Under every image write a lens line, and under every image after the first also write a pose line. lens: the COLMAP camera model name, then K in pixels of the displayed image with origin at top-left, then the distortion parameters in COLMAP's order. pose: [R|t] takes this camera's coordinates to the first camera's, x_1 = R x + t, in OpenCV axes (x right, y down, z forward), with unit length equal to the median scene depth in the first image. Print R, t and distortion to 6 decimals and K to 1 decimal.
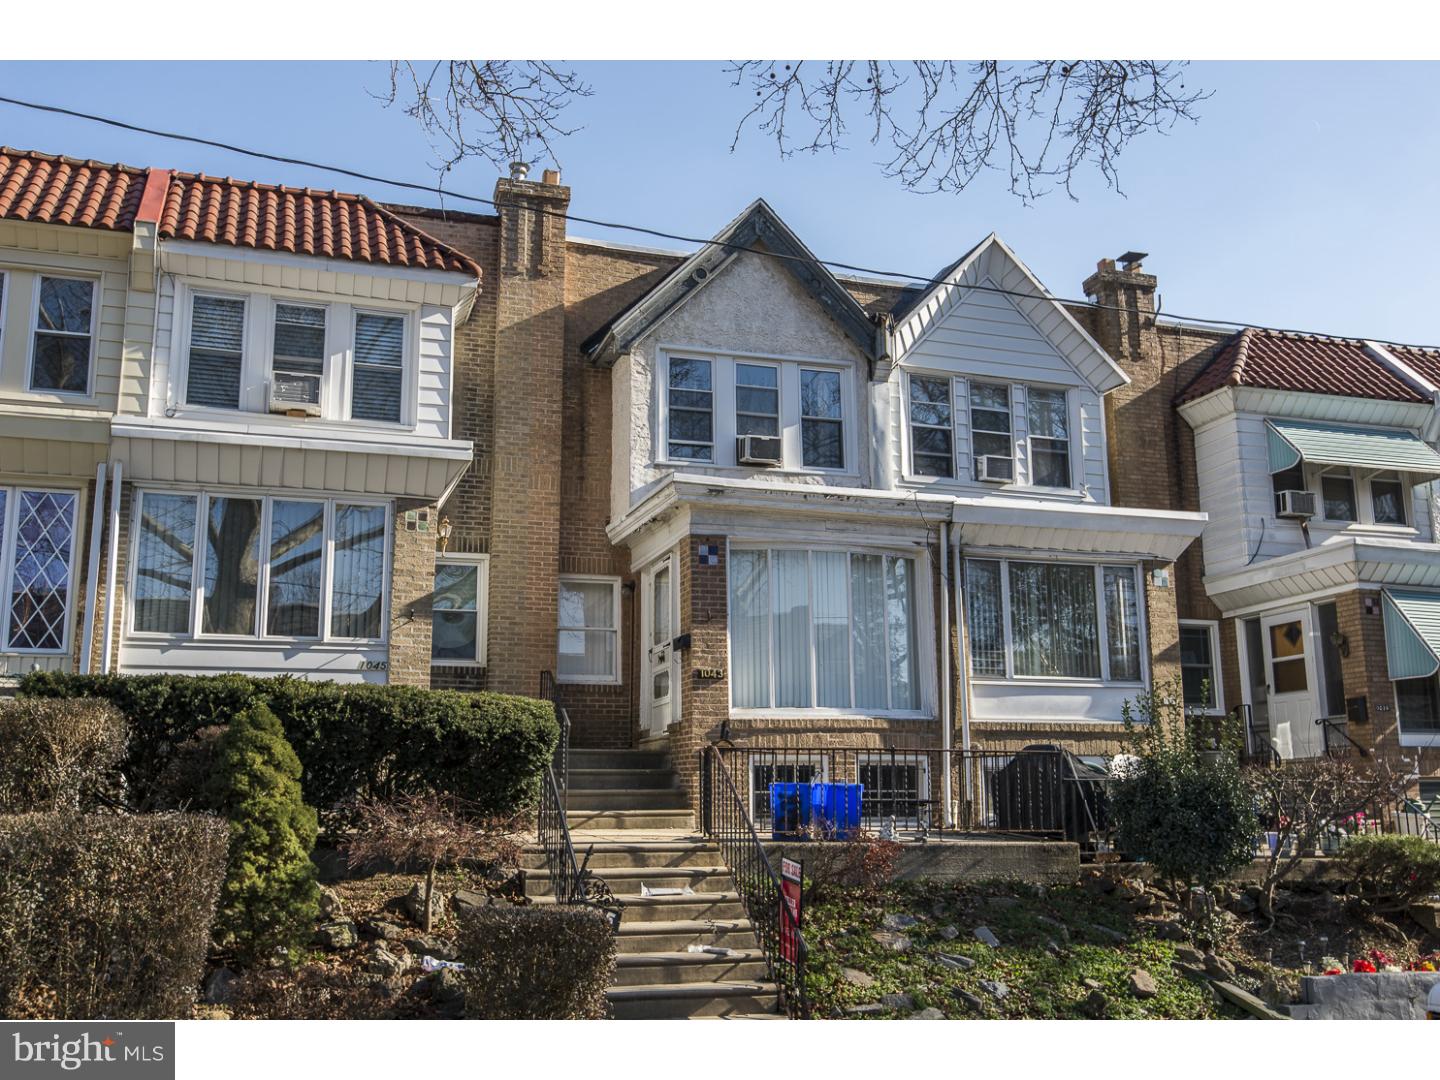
lens RADIAL K [[1361.9, 0, 720.4], [0, 1361.9, 540.3], [0, 0, 1]] dist [-0.008189, 0.000000]
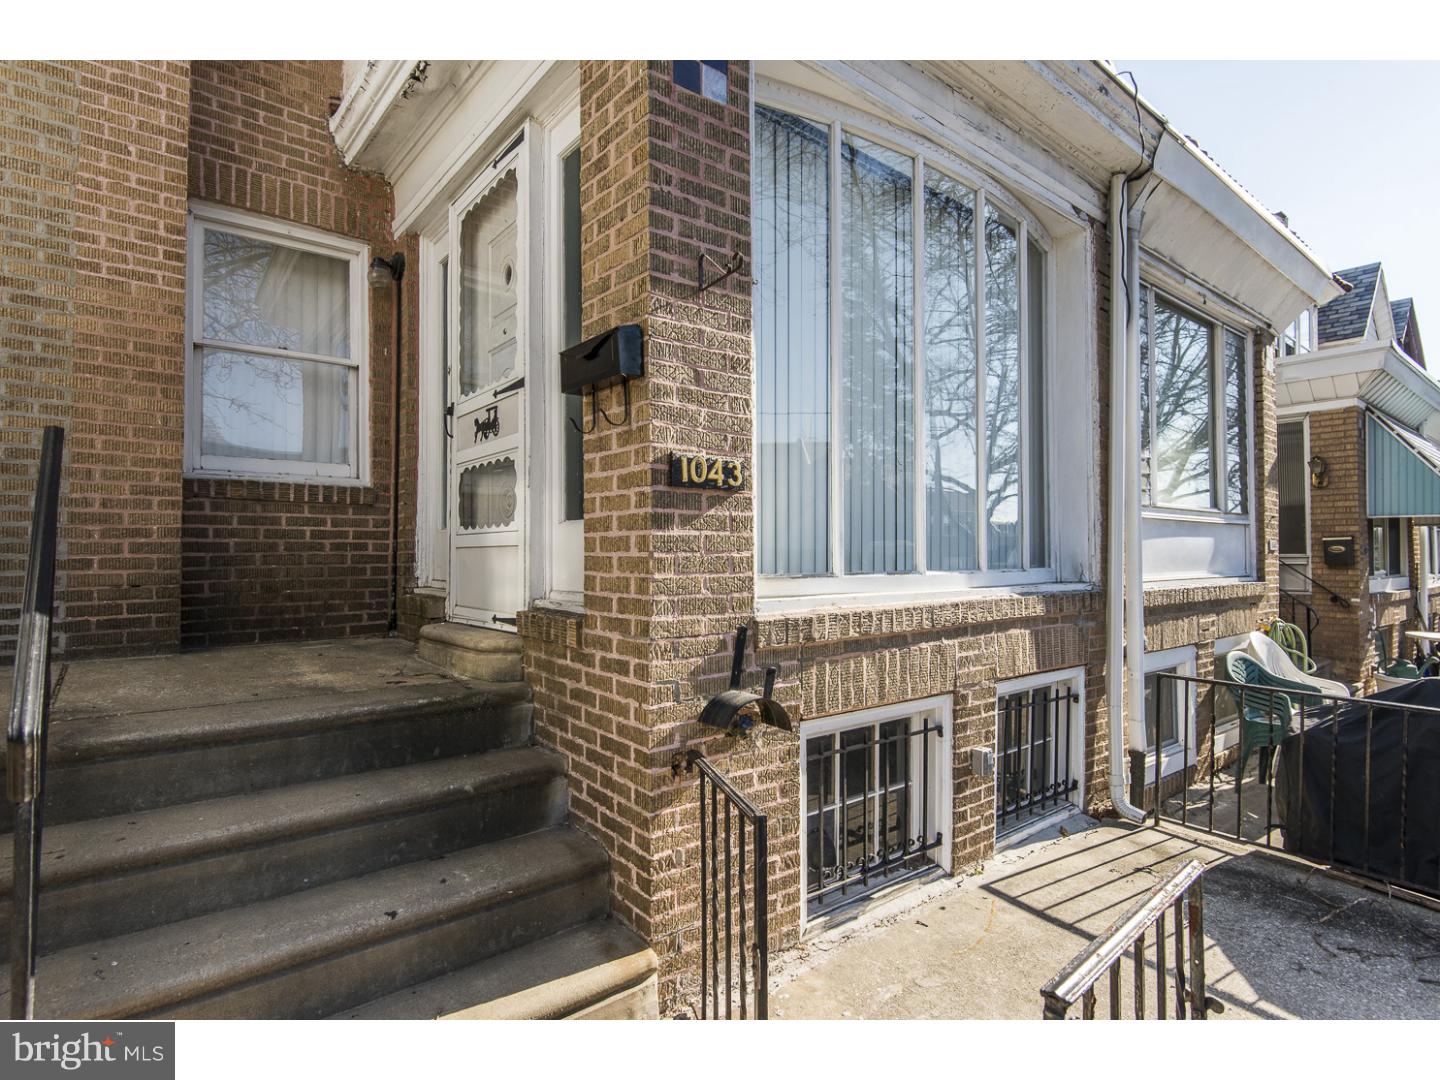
lens RADIAL K [[758.0, 0, 721.2], [0, 758.0, 547.4], [0, 0, 1]] dist [0.005575, 0.000312]
pose [[0.933639, 0.012318, 0.358005, -0.059742], [-0.078754, 0.982015, 0.171593, 0.081498], [-0.349452, -0.188400, 0.917817, 0.803247]]
